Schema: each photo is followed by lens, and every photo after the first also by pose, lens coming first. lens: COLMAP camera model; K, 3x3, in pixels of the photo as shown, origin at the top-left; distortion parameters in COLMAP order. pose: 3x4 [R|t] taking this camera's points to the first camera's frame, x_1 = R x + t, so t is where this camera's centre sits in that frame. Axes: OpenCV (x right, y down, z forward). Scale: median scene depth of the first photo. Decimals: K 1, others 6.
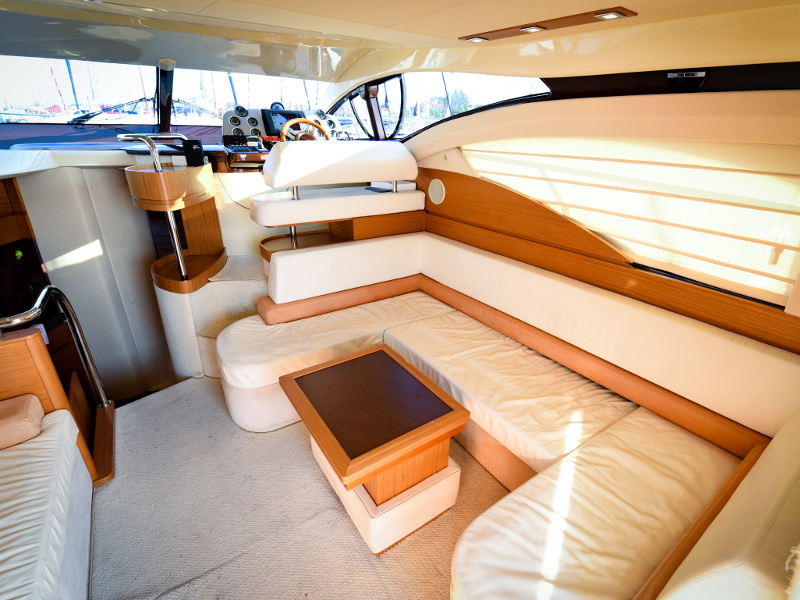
lens RADIAL K [[375.9, 0, 399.8], [0, 375.9, 296.8], [0, 0, 1]] dist [-0.001635, -0.008147]
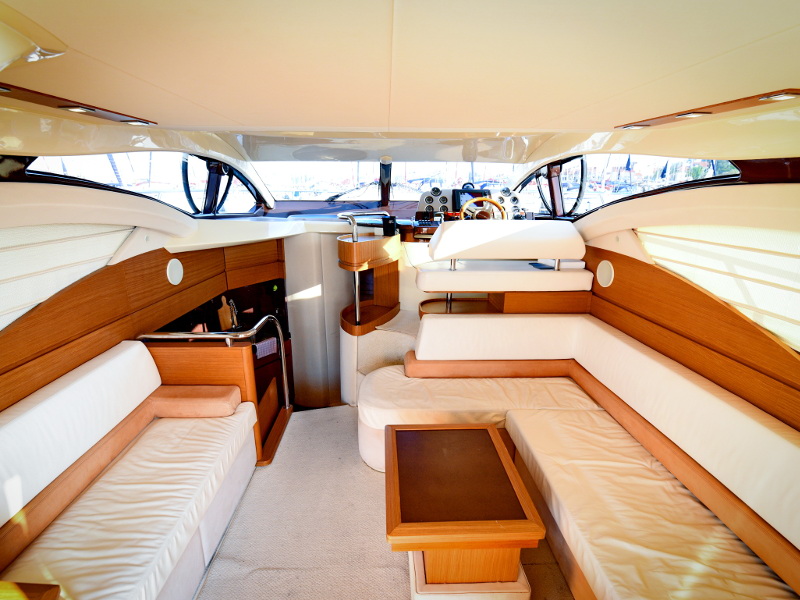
lens RADIAL K [[375.9, 0, 399.8], [0, 375.9, 296.8], [0, 0, 1]] dist [-0.001635, -0.008147]
pose [[0.845842, 0.124930, -0.518599, 0.164985], [-0.200755, 0.975265, -0.092494, -0.043612], [0.494216, 0.182347, 0.850000, -0.009729]]
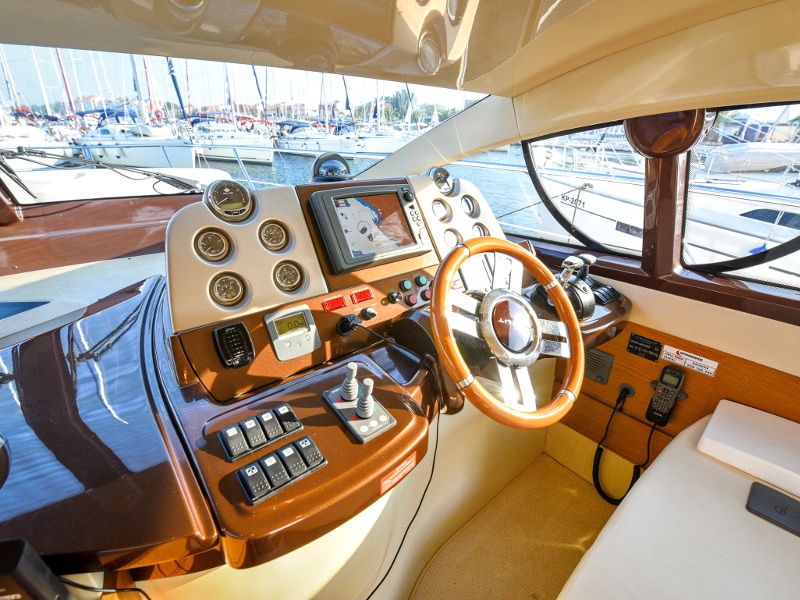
lens RADIAL K [[388.7, 0, 398.7], [0, 388.7, 282.2], [0, 0, 1]] dist [-0.000894, -0.020065]
pose [[0.993631, -0.044227, 0.103645, -0.391890], [0.048653, 0.997991, -0.040569, -0.491640], [-0.101643, 0.045354, 0.993787, 0.826404]]
